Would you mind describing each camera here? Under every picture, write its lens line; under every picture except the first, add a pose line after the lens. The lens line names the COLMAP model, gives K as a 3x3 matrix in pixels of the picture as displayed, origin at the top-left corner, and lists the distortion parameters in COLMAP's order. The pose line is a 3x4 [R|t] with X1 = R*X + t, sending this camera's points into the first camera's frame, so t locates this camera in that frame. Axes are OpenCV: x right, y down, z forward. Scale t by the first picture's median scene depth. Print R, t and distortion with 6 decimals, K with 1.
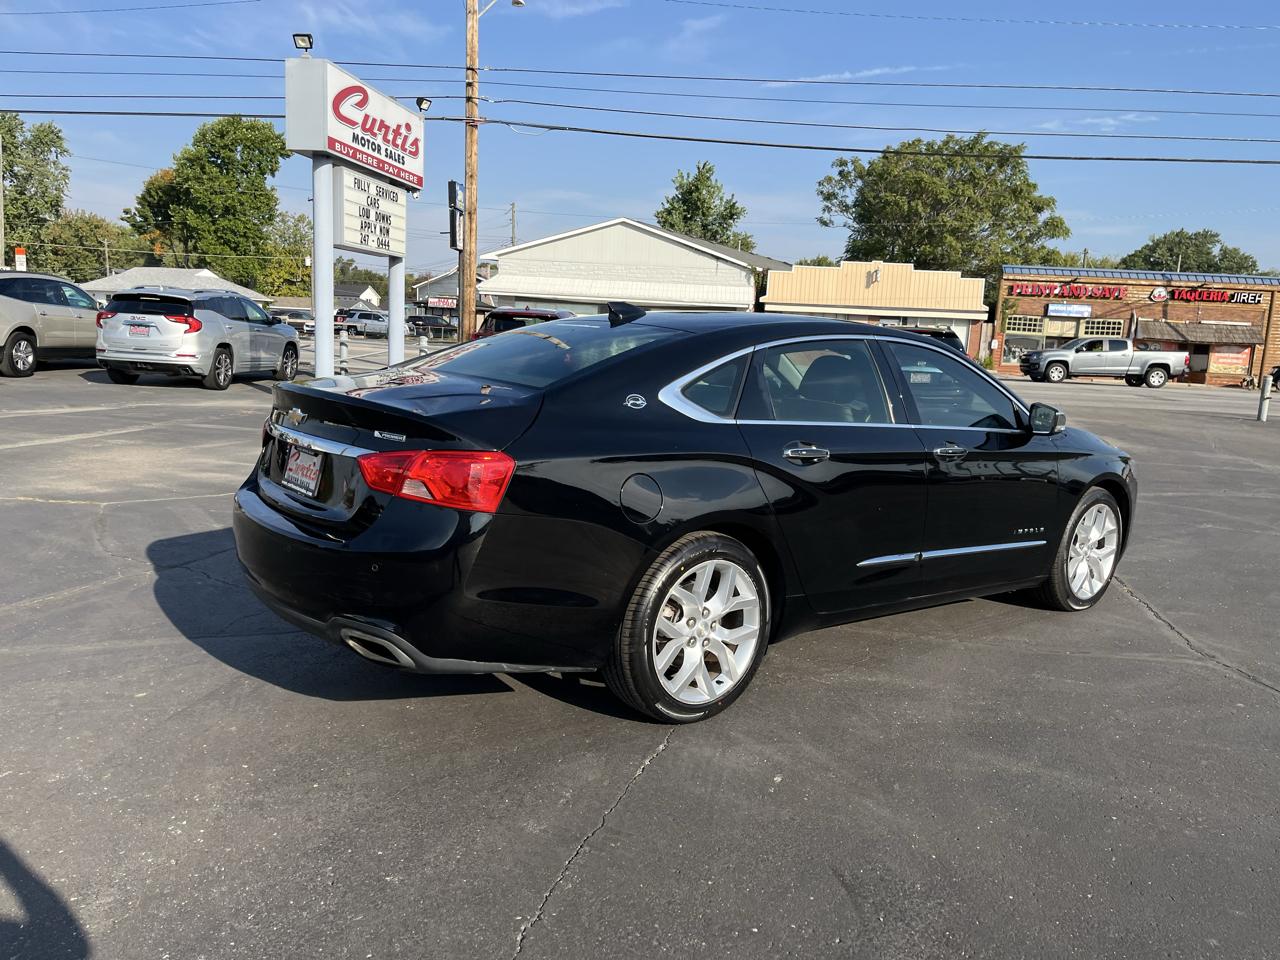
lens RADIAL K [[976.5, 0, 662.3], [0, 976.5, 481.1], [0, 0, 1]] dist [0.067111, -0.090673]
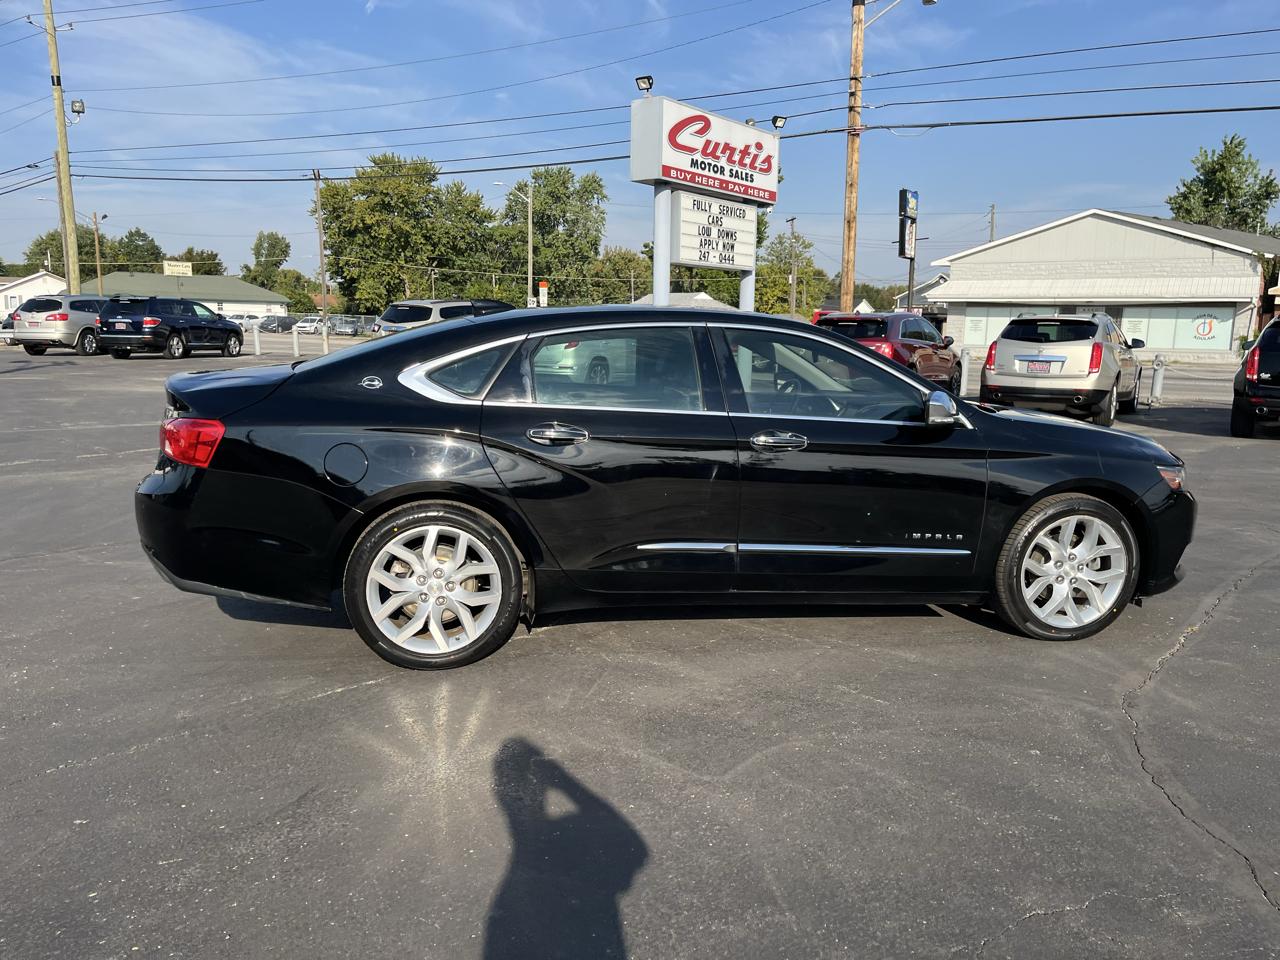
lens RADIAL K [[986.0, 0, 653.2], [0, 986.0, 479.6], [0, 0, 1]] dist [0.064398, -0.092217]
pose [[0.875269, 0.041584, -0.481845, 0.057209], [-0.048448, 0.998824, -0.001806, 0.001312], [0.481204, 0.024925, 0.876254, 0.009101]]
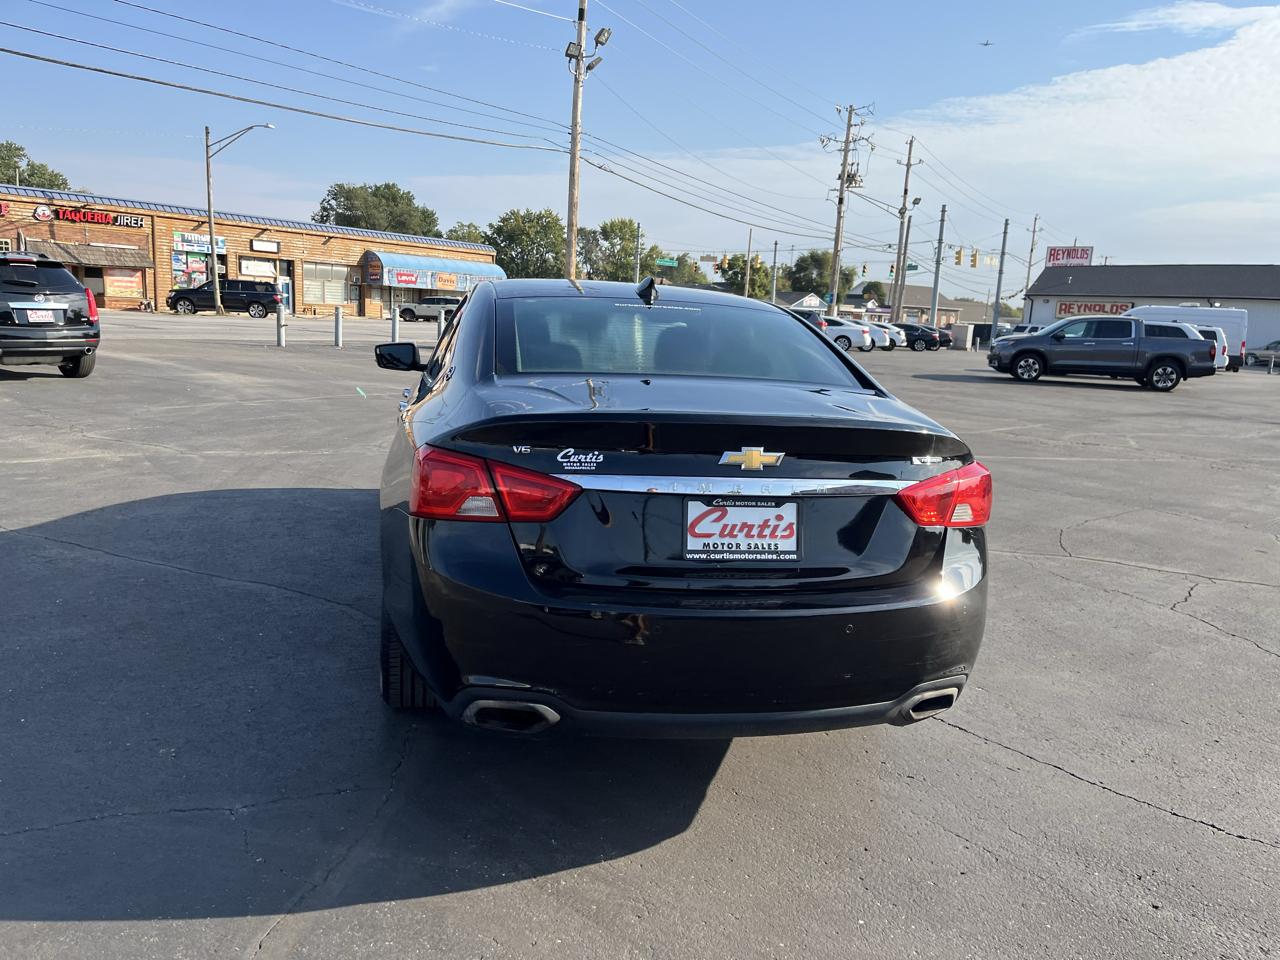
lens RADIAL K [[973.7, 0, 640.0], [0, 973.7, 480.0], [0, 0, 1]] dist [0.063381, -0.081186]
pose [[0.487580, -0.171938, 0.855981, -0.068981], [0.103466, 0.984887, 0.138895, -0.010570], [-0.866926, 0.020843, 0.498001, 0.048823]]
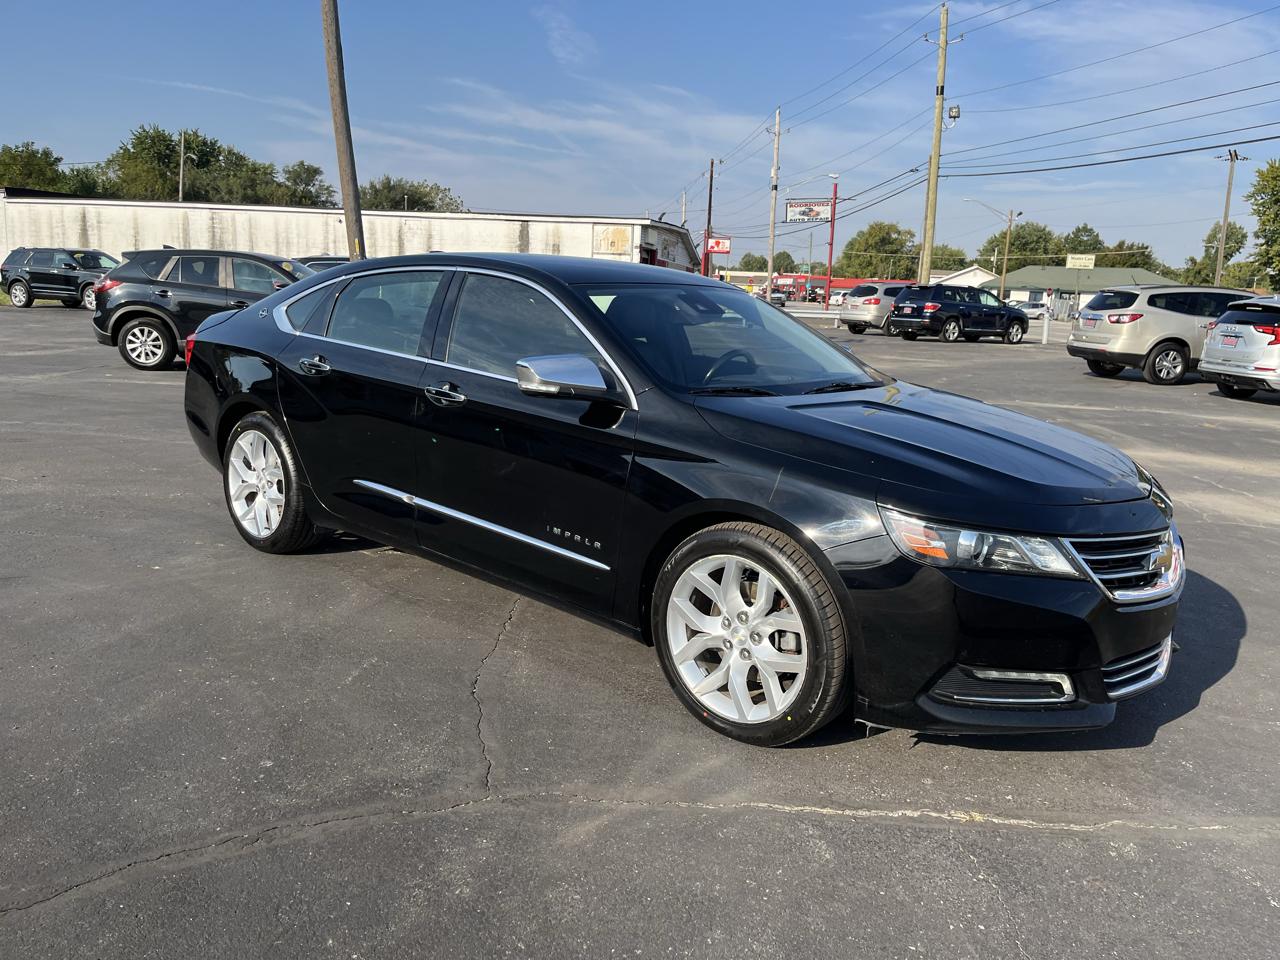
lens RADIAL K [[973.7, 0, 640.0], [0, 973.7, 480.0], [0, 0, 1]] dist [0.063381, -0.081186]
pose [[0.171111, 0.149585, -0.973830, 0.103934], [-0.187816, 0.975235, 0.116800, -0.007868], [0.967185, 0.162915, 0.194968, 0.088589]]
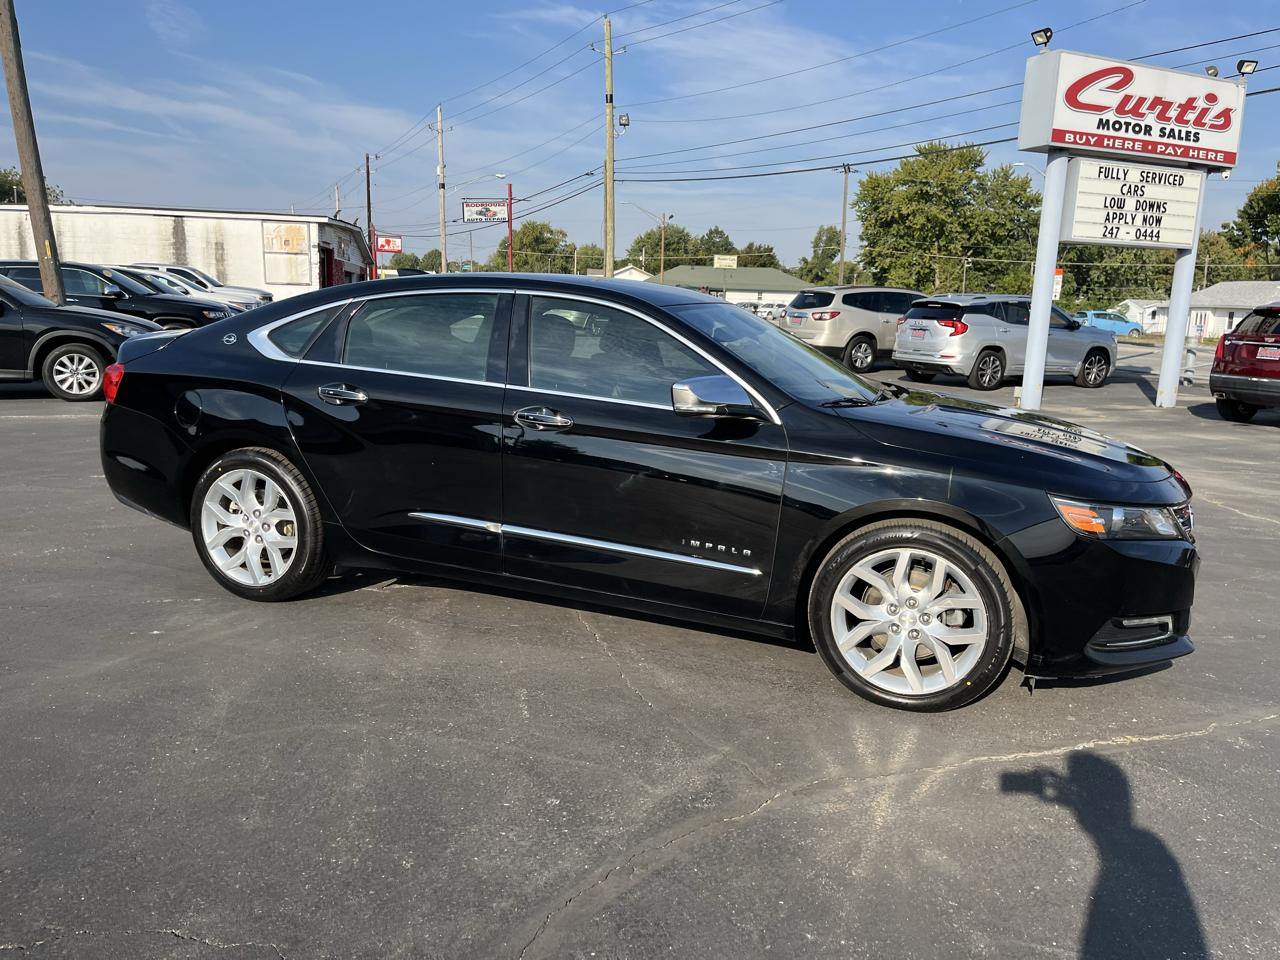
lens RADIAL K [[979.2, 0, 643.1], [0, 979.2, 488.1], [0, 0, 1]] dist [0.061220, -0.088495]
pose [[0.494947, 0.130514, -0.859066, 0.096236], [-0.141045, 0.987611, 0.068781, -0.003653], [0.857399, 0.087124, 0.507223, 0.055991]]
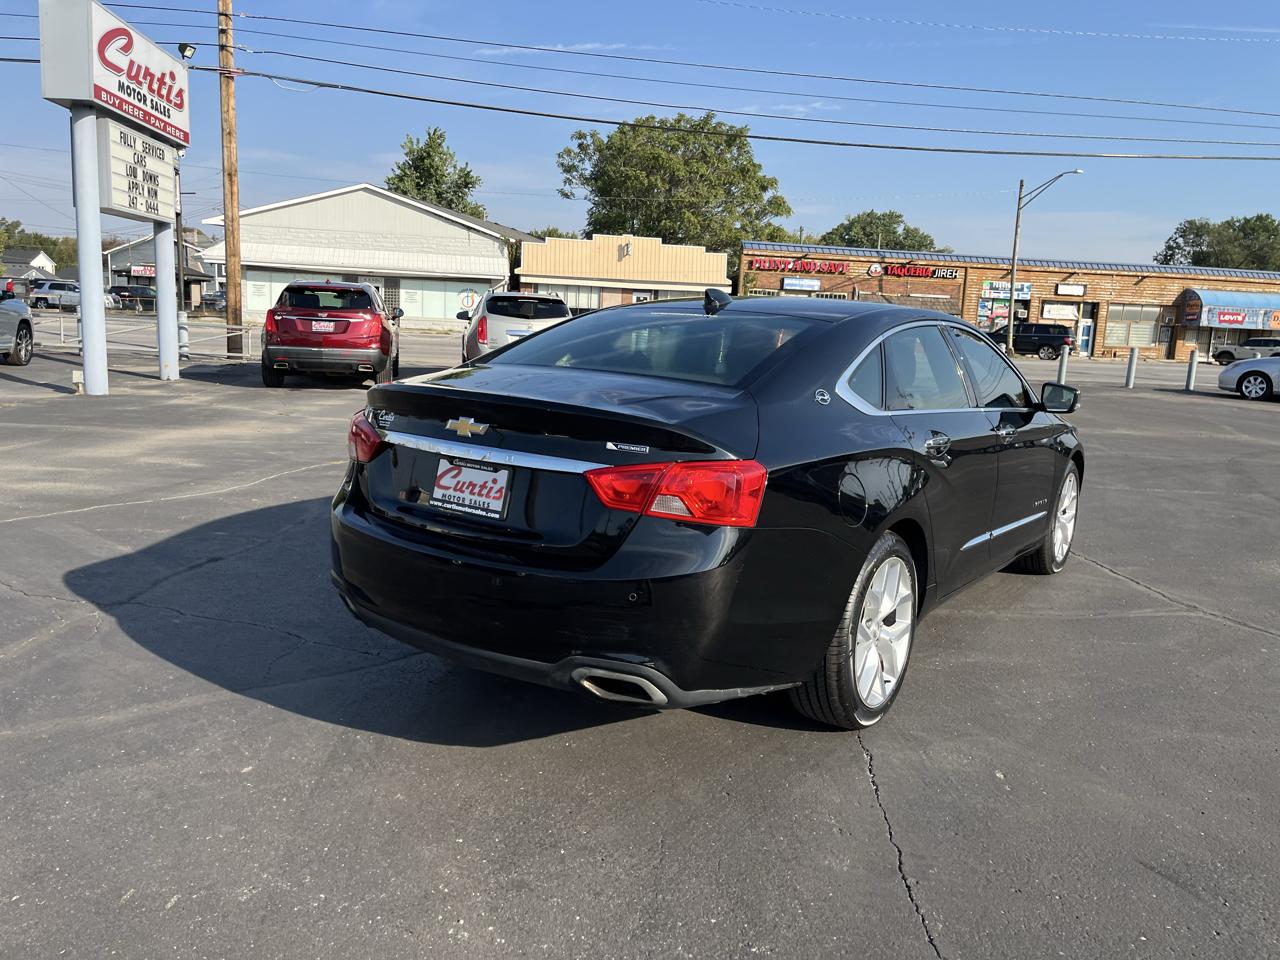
lens RADIAL K [[971.2, 0, 660.4], [0, 971.2, 473.0], [0, 0, 1]] dist [0.070828, -0.101684]
pose [[0.963044, -0.048888, 0.264870, -0.029589], [0.043163, 0.998692, 0.027393, -0.002787], [-0.265863, -0.014948, 0.963895, 0.009170]]
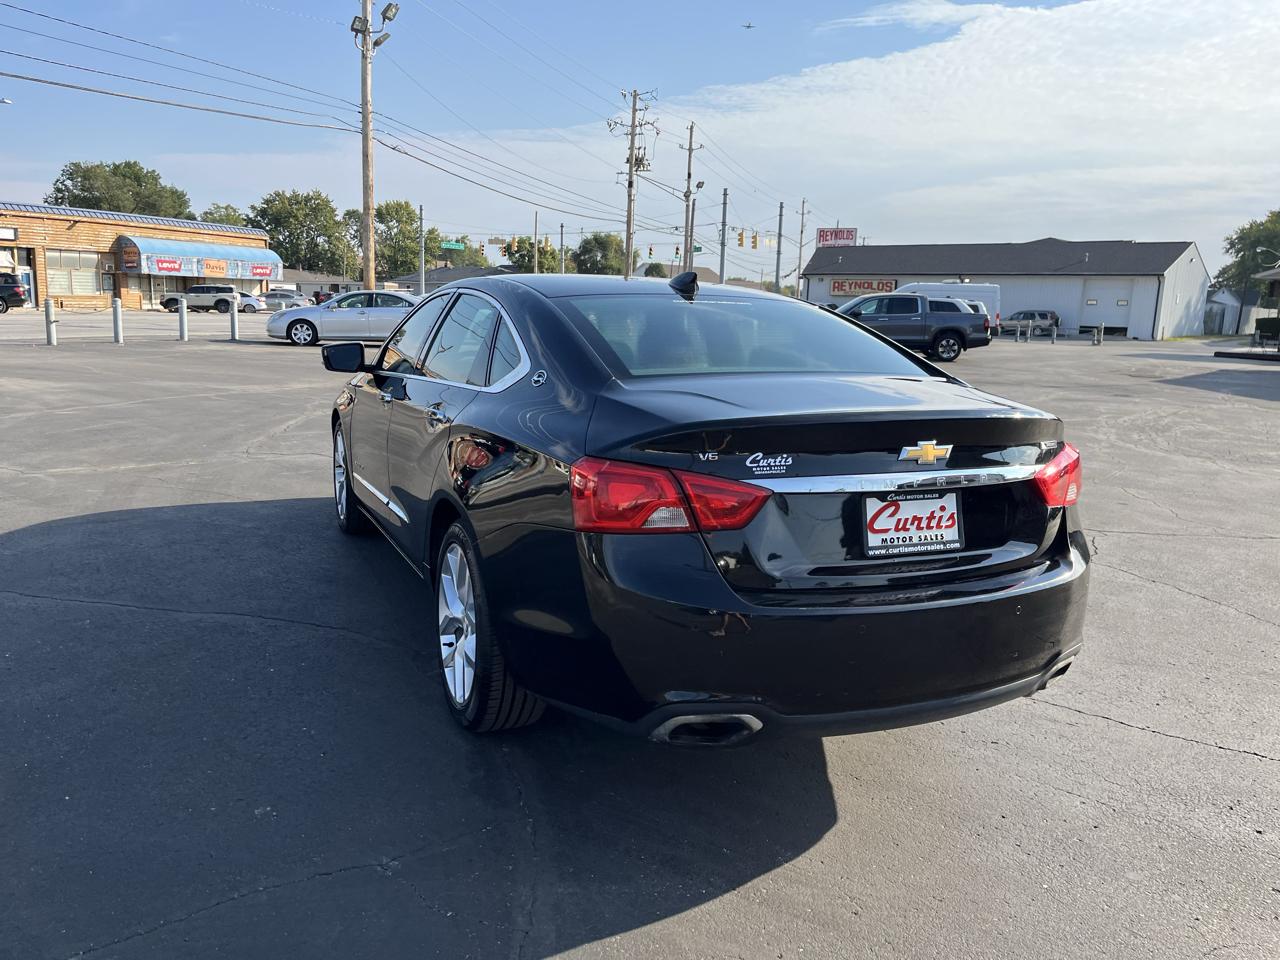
lens RADIAL K [[973.7, 0, 640.0], [0, 973.7, 480.0], [0, 0, 1]] dist [0.063381, -0.081186]
pose [[0.284901, -0.210330, 0.935197, -0.075289], [0.128303, 0.975218, 0.180244, -0.013710], [-0.949932, 0.068637, 0.304826, 0.066590]]
